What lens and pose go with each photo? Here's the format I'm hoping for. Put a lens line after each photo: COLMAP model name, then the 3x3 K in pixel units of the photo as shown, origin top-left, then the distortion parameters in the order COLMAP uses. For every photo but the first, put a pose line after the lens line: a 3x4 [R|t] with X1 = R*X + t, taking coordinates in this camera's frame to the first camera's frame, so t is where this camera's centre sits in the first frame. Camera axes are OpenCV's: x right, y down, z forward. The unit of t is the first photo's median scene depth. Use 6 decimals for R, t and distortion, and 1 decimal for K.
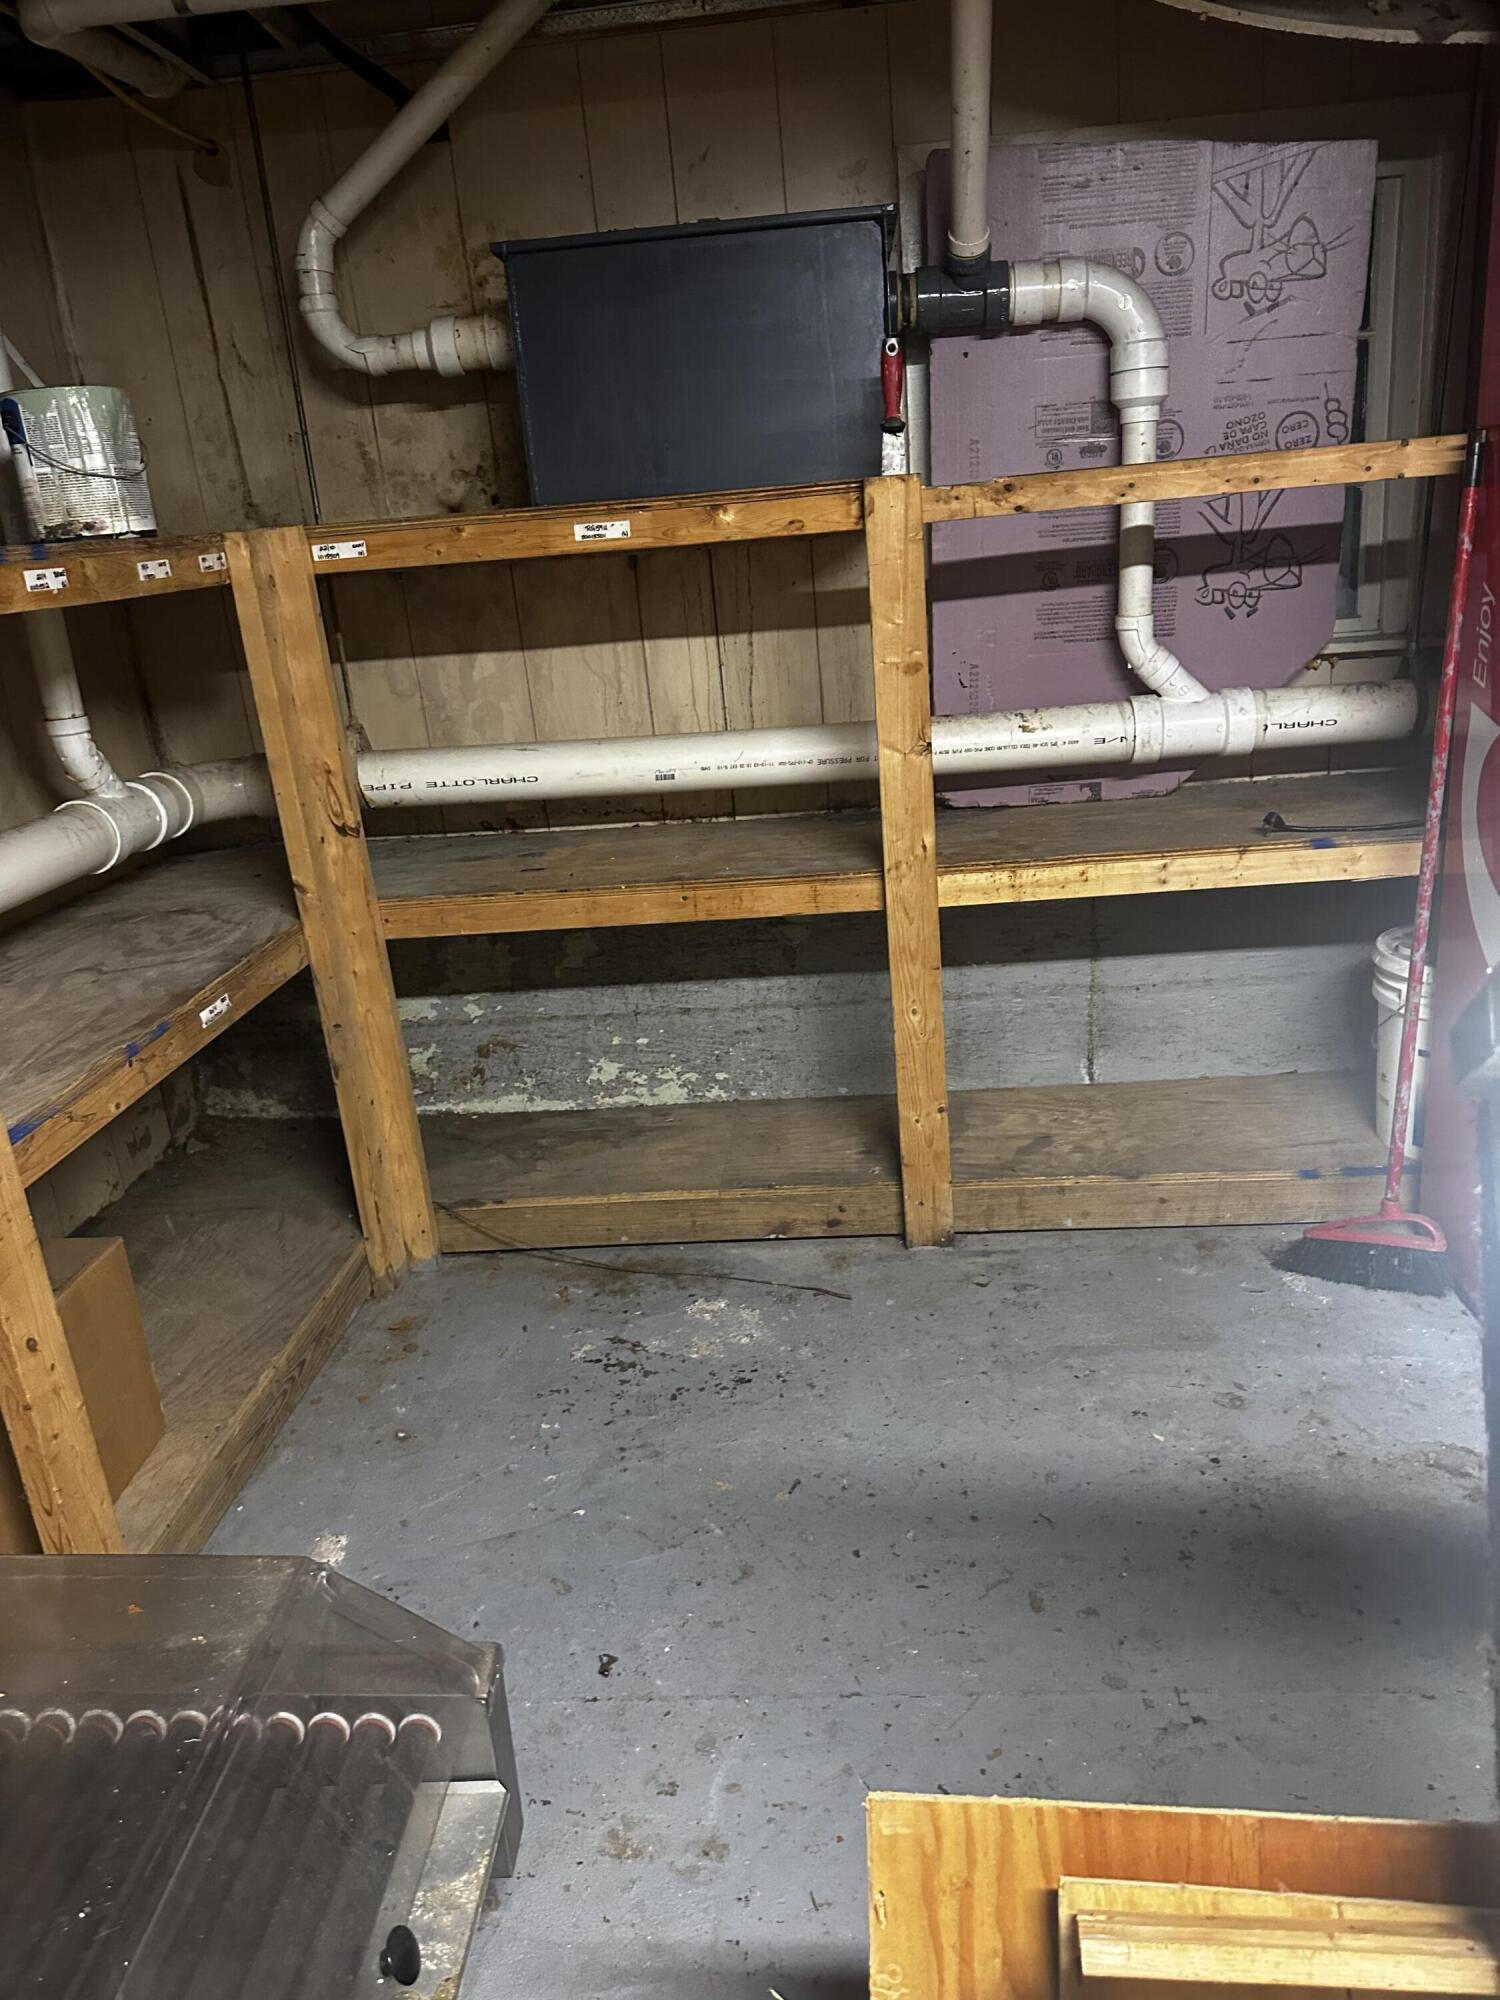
lens RADIAL K [[1422.8, 0, 749.6], [0, 1422.8, 1002.9], [0, 0, 1]] dist [0.032834, -0.041526]
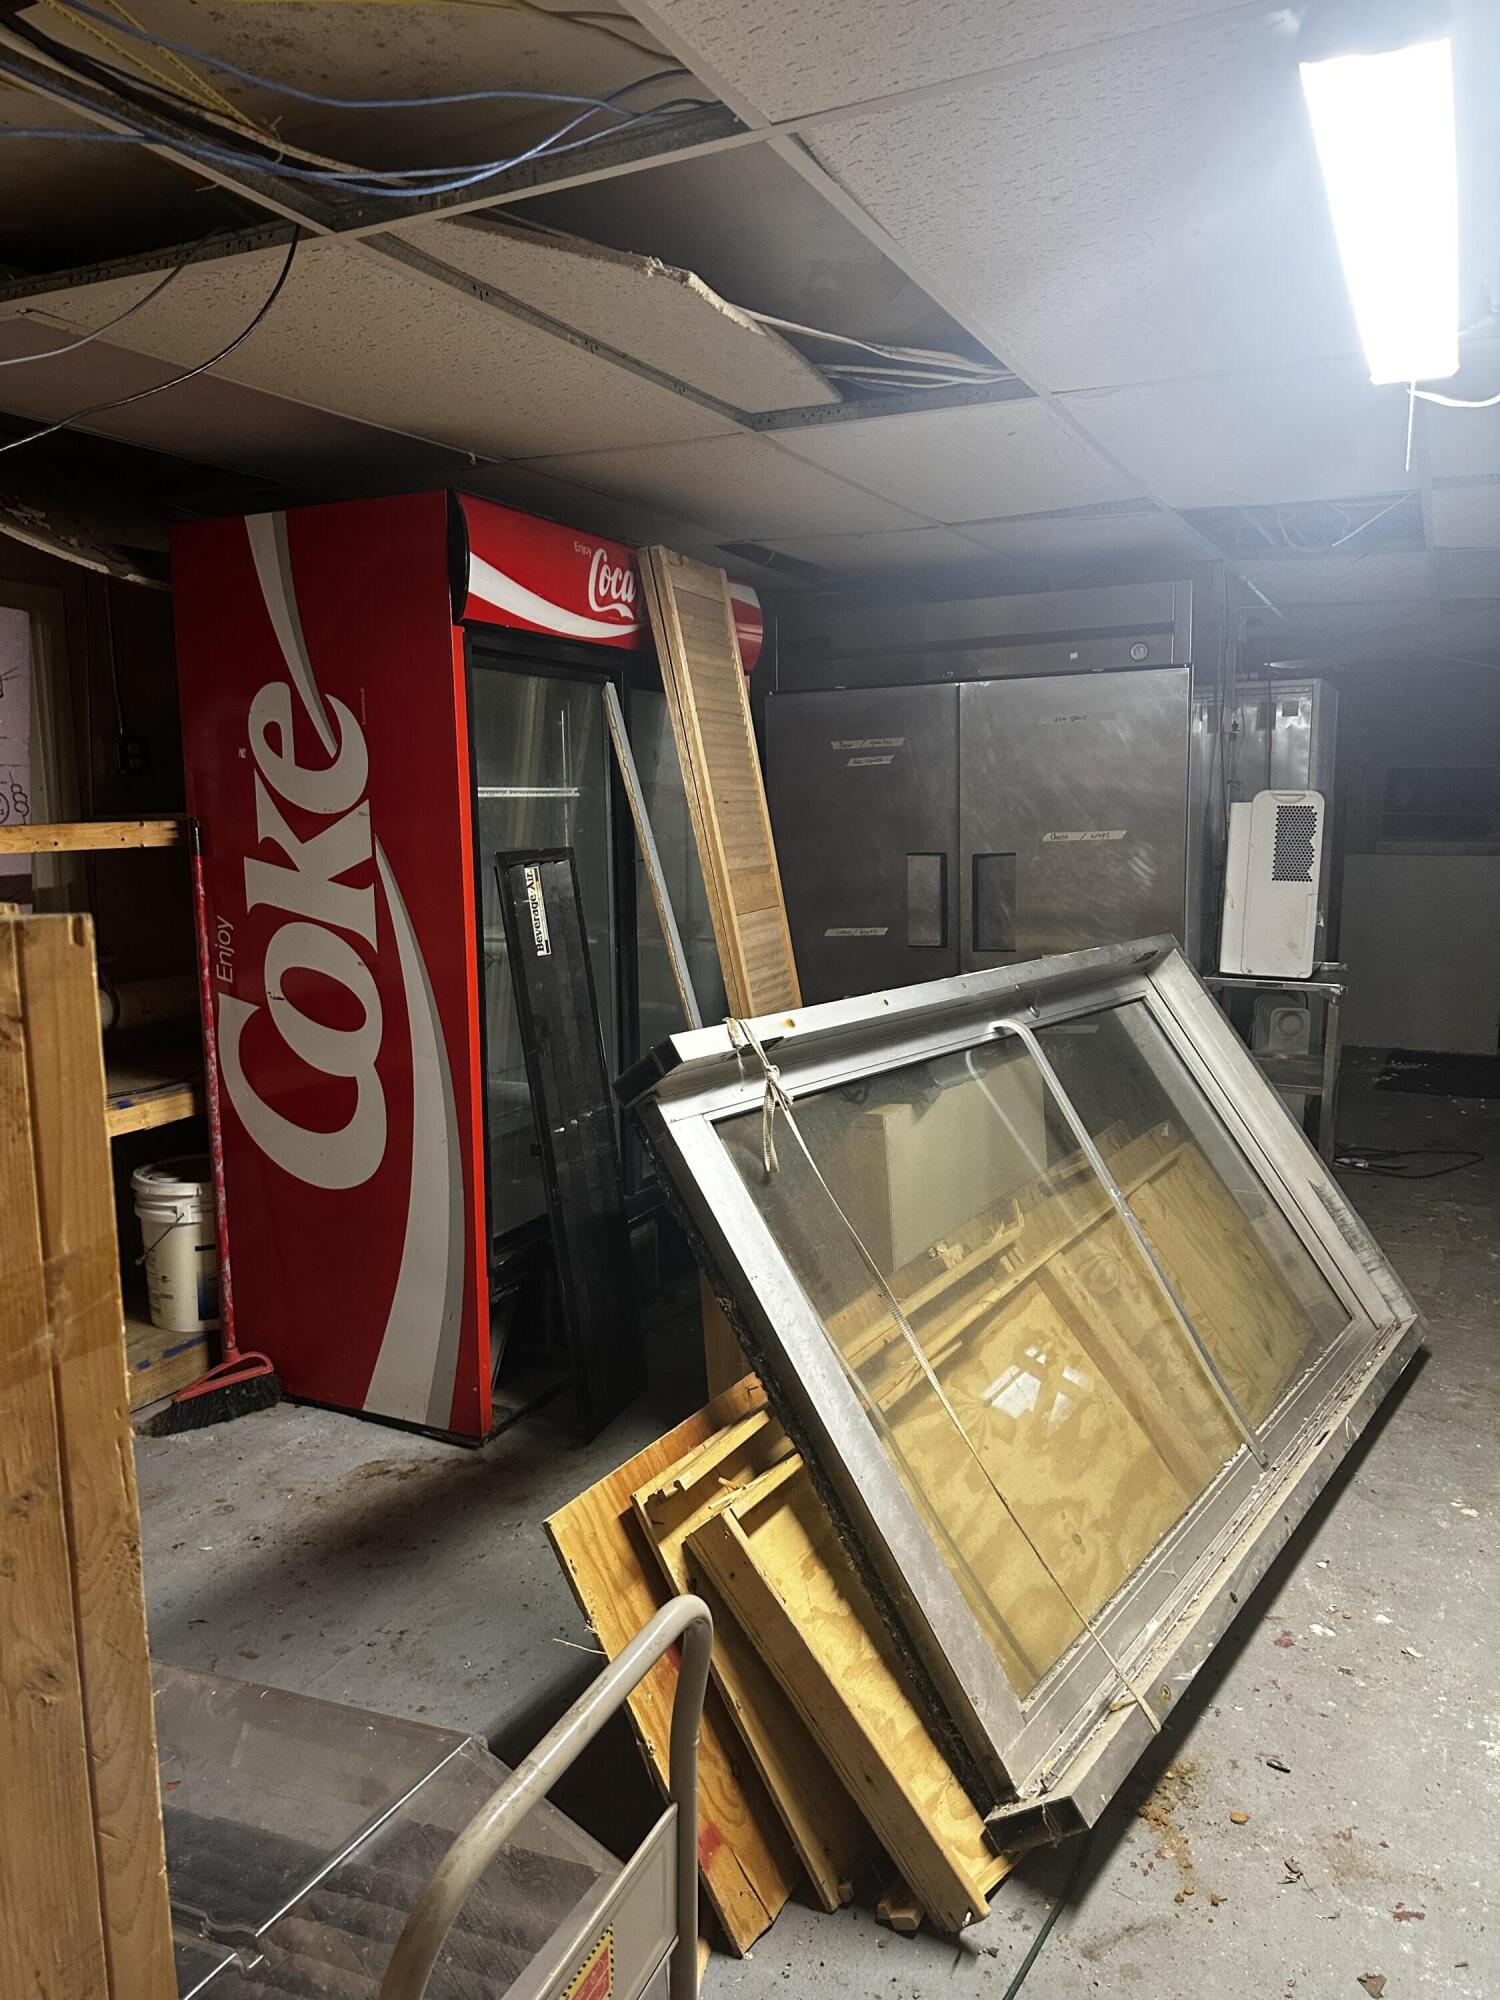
lens RADIAL K [[1422.8, 0, 745.2], [0, 1422.8, 984.8], [0, 0, 1]] dist [0.032834, -0.041526]
pose [[0.397861, -0.045265, 0.916328, -0.636391], [0.267859, 0.960996, -0.068830, 0.031218], [-0.877473, 0.272832, 0.394468, -0.070630]]
